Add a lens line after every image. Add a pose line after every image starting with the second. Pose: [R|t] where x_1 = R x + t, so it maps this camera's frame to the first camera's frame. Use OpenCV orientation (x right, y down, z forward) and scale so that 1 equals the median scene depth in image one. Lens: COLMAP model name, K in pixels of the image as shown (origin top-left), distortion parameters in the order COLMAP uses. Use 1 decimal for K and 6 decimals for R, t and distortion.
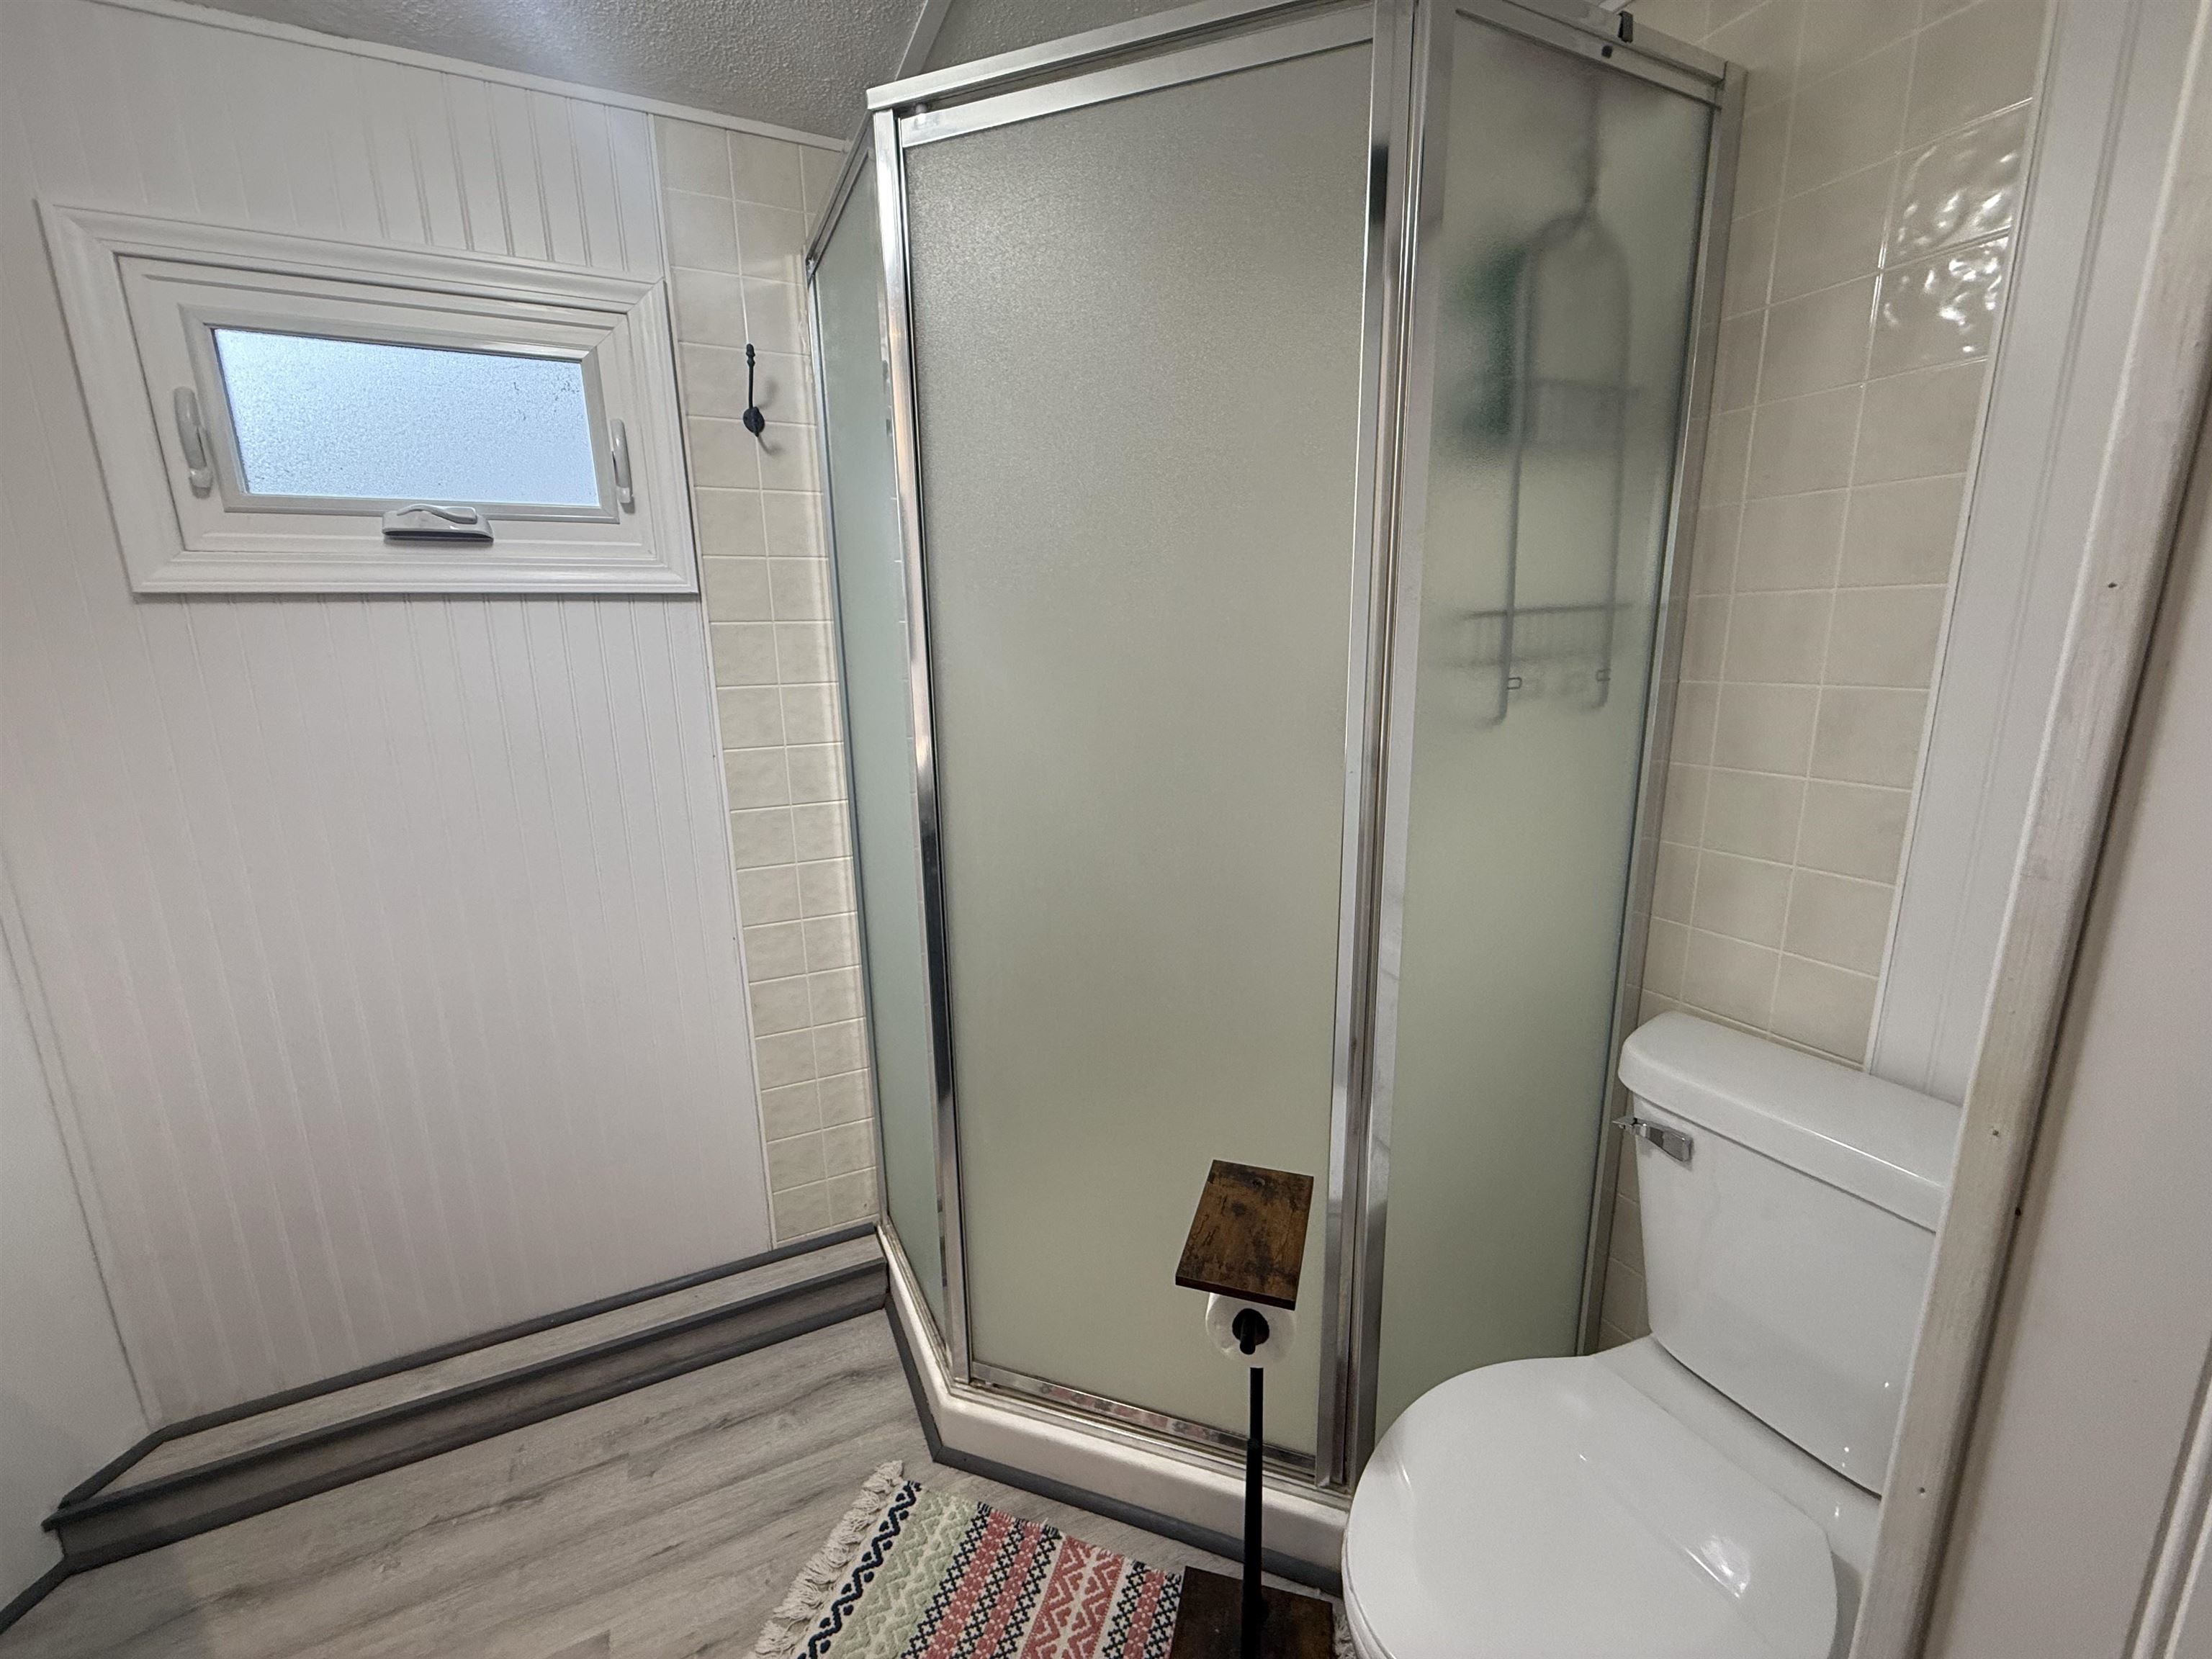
lens RADIAL K [[873.8, 0, 1093.9], [0, 873.8, 826.9], [0, 0, 1]] dist [-0.004221, 0.000896]
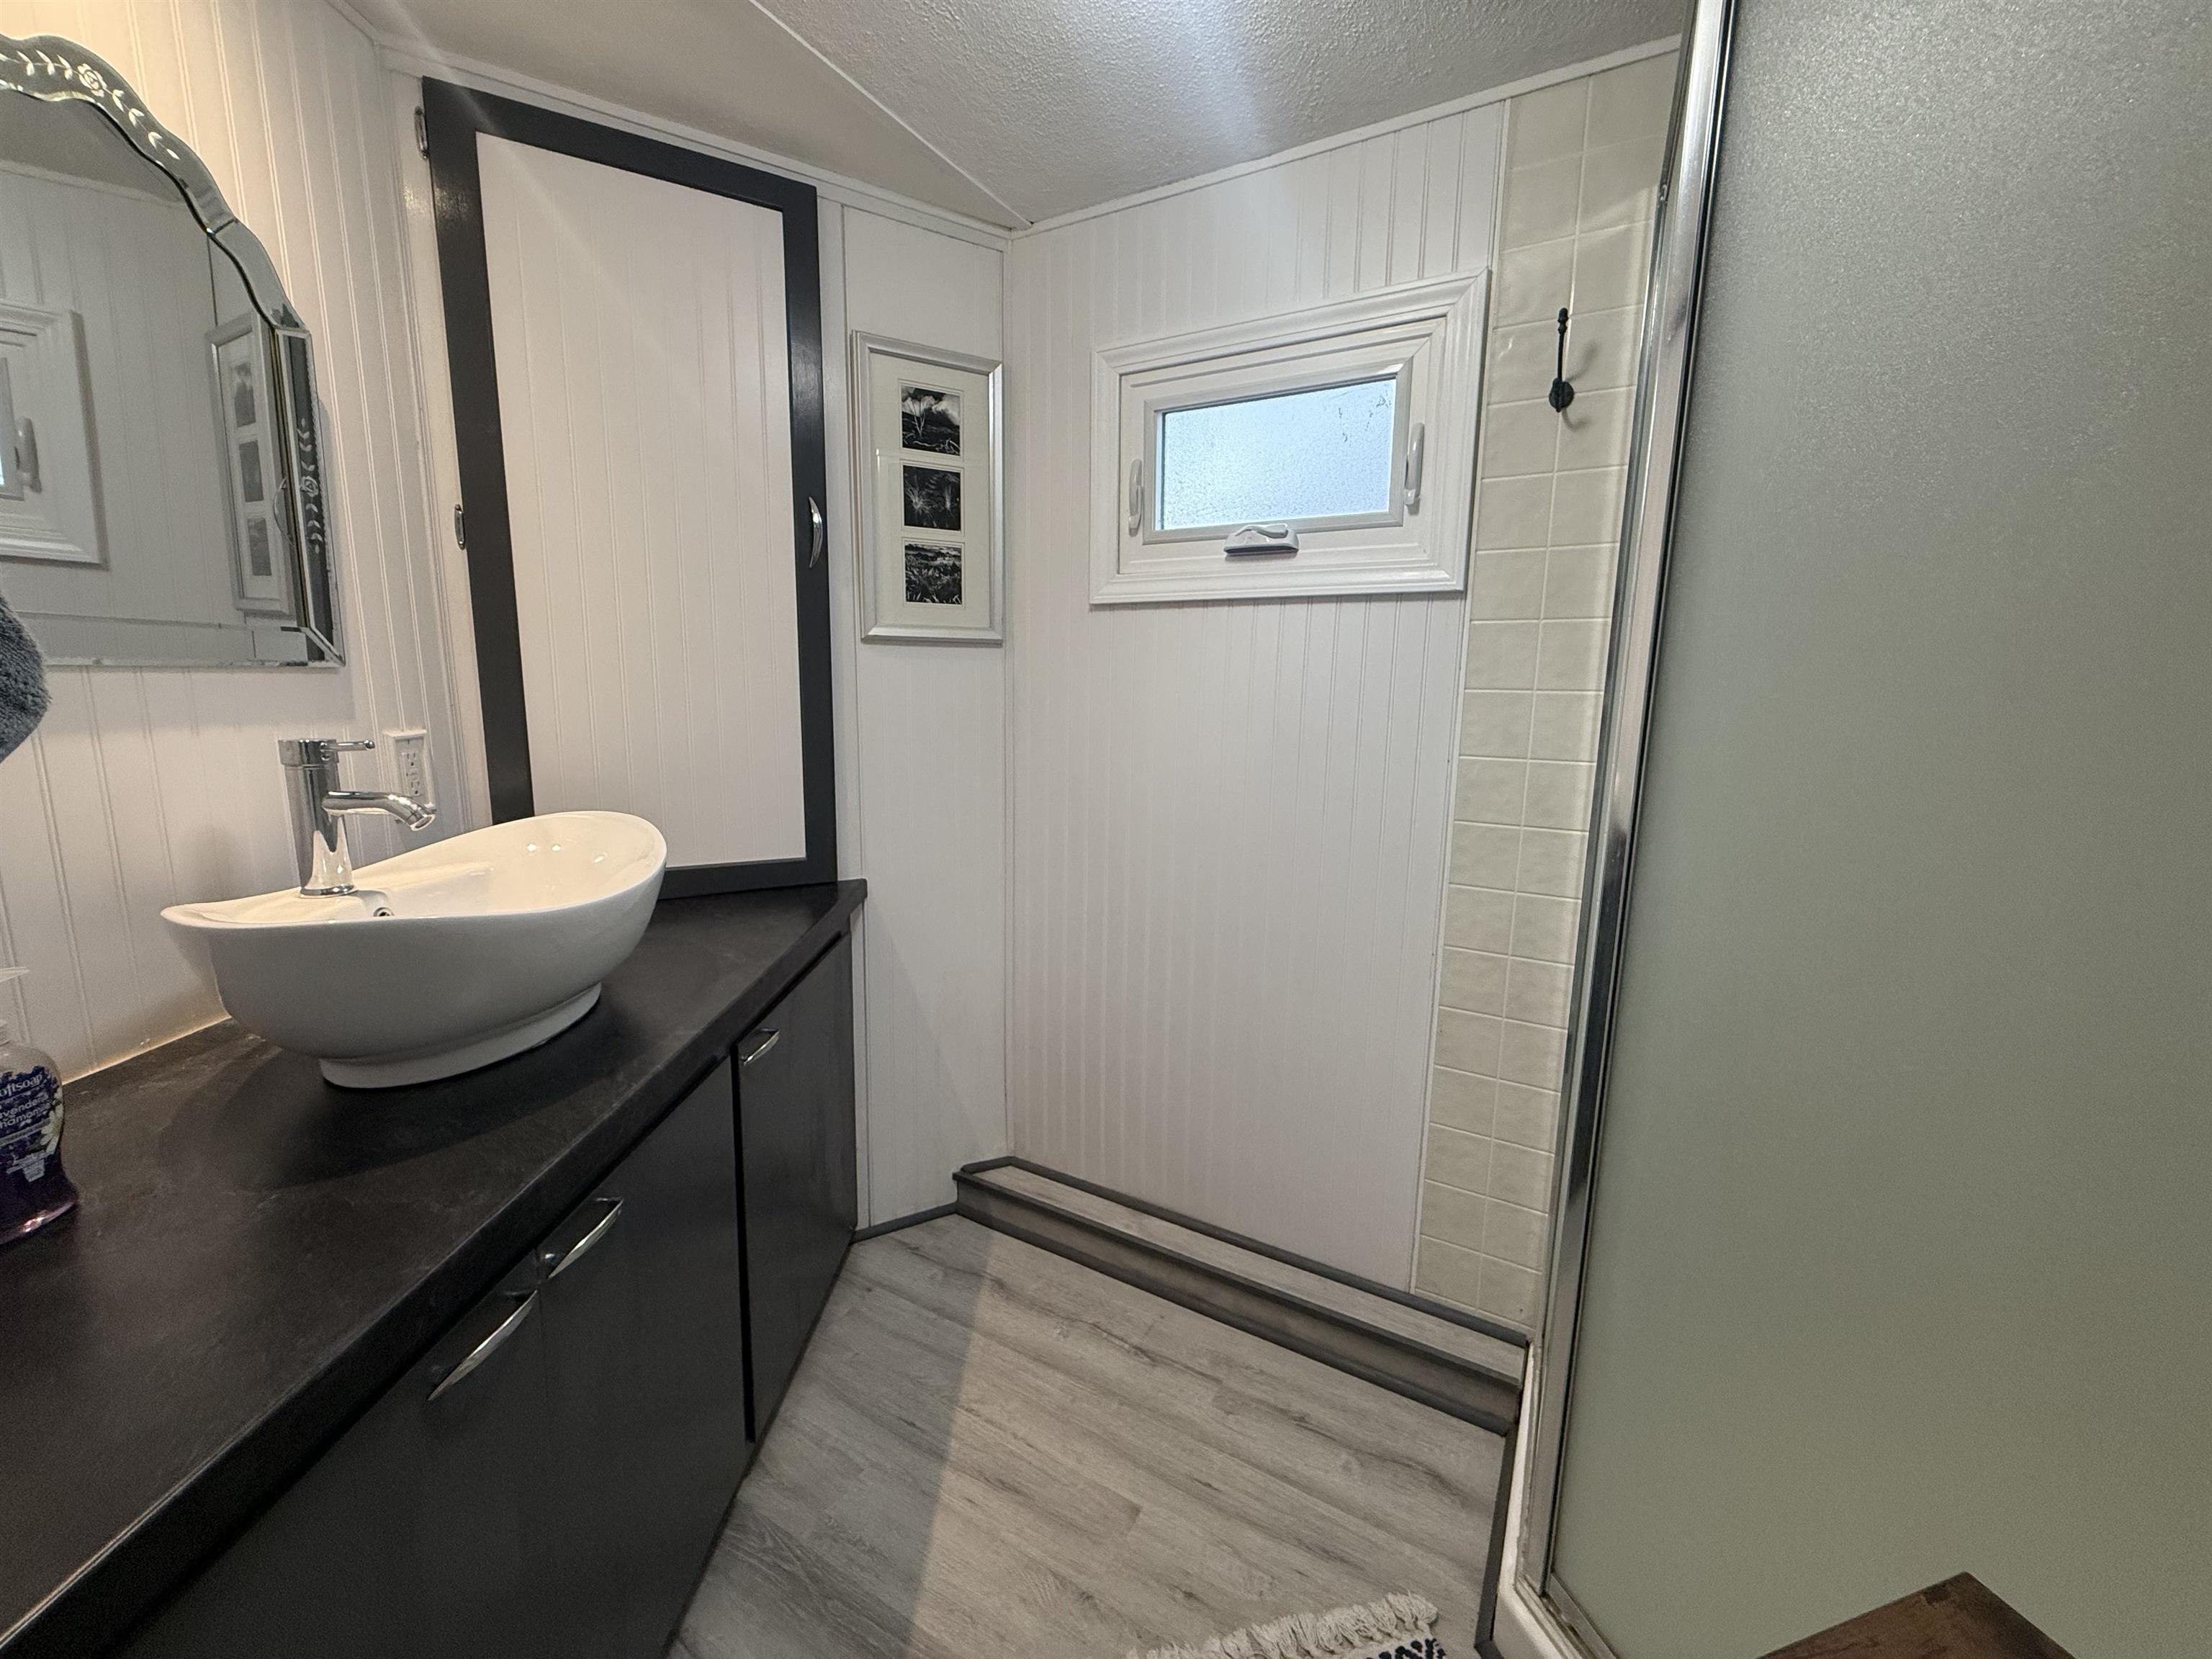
lens RADIAL K [[873.8, 0, 1102.6], [0, 873.8, 826.7], [0, 0, 1]] dist [-0.004221, 0.000896]
pose [[0.565245, 0.164864, -0.808281, 0.148107], [-0.198236, 0.978260, 0.060904, 0.006703], [0.800750, 0.125805, 0.585639, 0.160703]]
